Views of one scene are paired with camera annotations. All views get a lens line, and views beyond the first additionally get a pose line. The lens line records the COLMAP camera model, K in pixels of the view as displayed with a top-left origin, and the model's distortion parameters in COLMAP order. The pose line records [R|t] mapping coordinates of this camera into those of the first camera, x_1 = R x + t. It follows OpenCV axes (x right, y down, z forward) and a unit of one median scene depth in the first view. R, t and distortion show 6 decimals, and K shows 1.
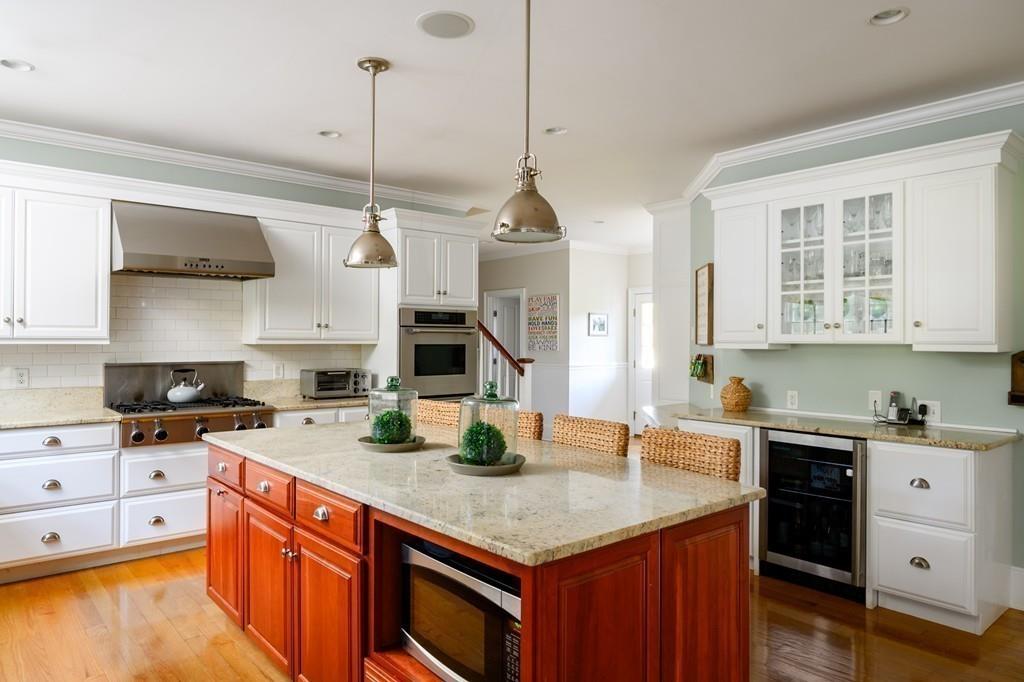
lens RADIAL K [[666.4, 0, 512.0], [0, 666.4, 341.0], [0, 0, 1]] dist [-0.002892, -0.001989]
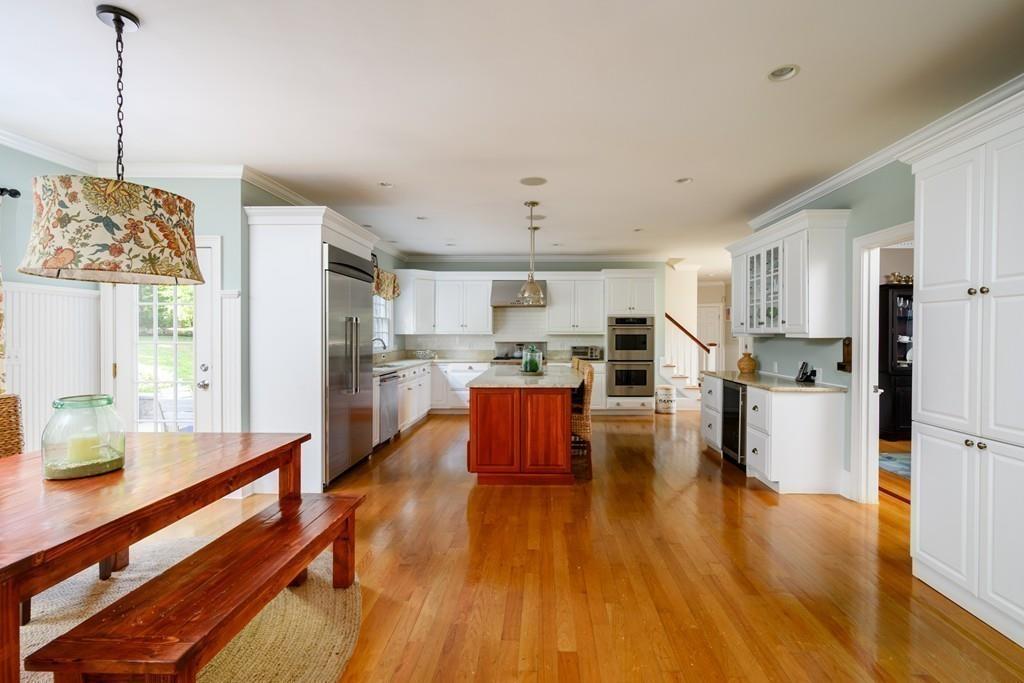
lens RADIAL K [[468.0, 0, 533.6], [0, 468.0, 336.4], [0, 0, 1]] dist [0.001606, 0.000363]
pose [[0.746262, 0.002694, -0.665647, 0.764613], [0.000498, 0.999989, 0.004605, 0.005310], [0.665653, -0.003769, 0.746252, -0.289969]]
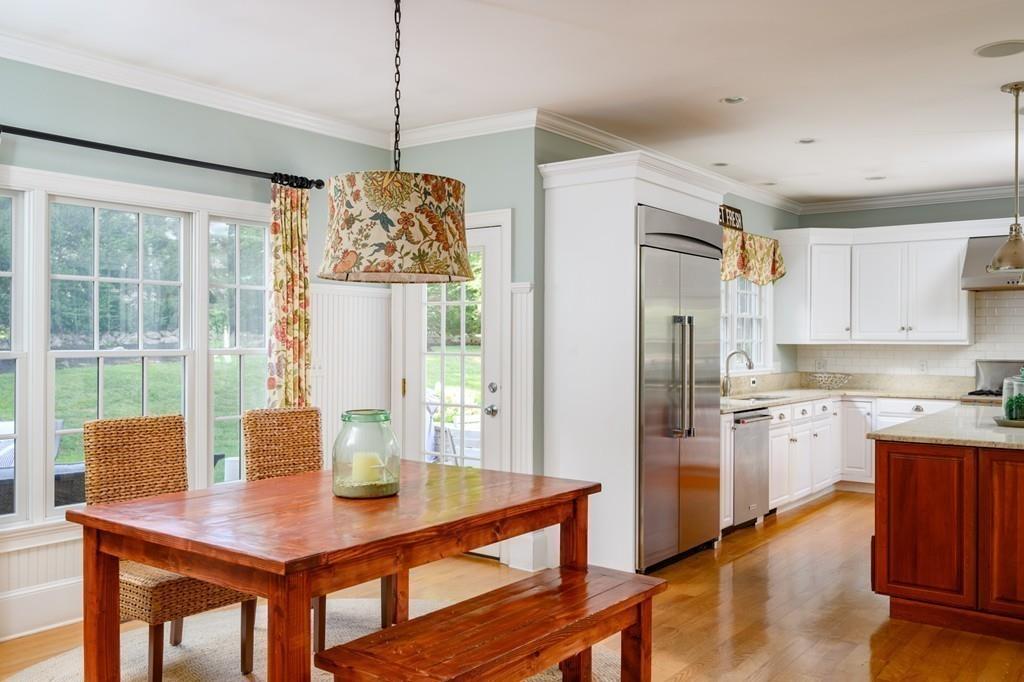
lens RADIAL K [[871.7, 0, 512.0], [0, 871.7, 341.0], [0, 0, 1]] dist [0.003023, 0.000919]
pose [[0.214966, -0.001919, -0.976620, 0.915096], [-0.003983, 0.999988, -0.002841, 0.006121], [0.976613, 0.004500, 0.214956, -0.280520]]
